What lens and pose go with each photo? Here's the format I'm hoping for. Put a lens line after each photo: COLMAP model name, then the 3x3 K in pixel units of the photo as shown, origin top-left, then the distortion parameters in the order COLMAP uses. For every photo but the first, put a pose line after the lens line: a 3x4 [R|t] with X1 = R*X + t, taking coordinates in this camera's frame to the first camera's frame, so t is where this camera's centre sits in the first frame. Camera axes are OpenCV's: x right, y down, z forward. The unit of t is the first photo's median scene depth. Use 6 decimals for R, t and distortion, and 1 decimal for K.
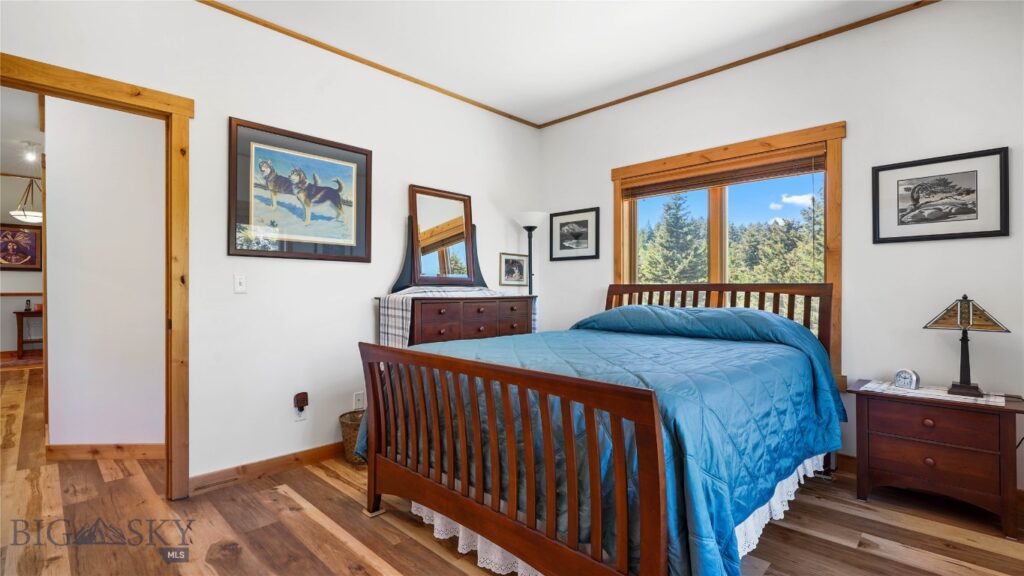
lens RADIAL K [[467.4, 0, 514.7], [0, 467.4, 289.7], [0, 0, 1]] dist [-0.010311, 0.004447]
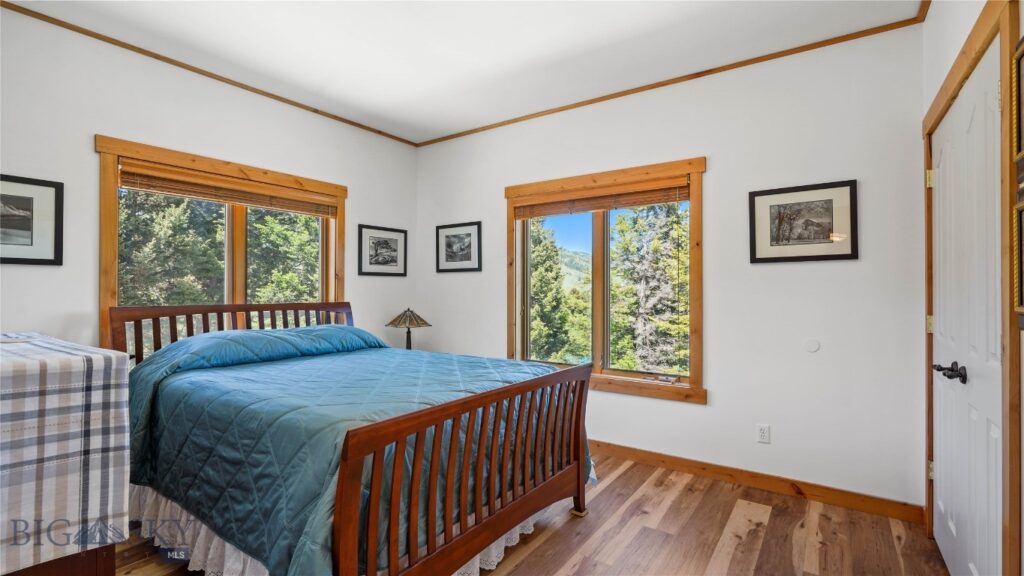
lens RADIAL K [[467.4, 0, 510.4], [0, 467.4, 285.0], [0, 0, 1]] dist [-0.010311, 0.004447]
pose [[-0.159722, 0.012770, 0.987079, -0.709672], [0.002247, 0.999918, -0.012573, -0.043534], [-0.987159, 0.000209, -0.159738, 0.689631]]
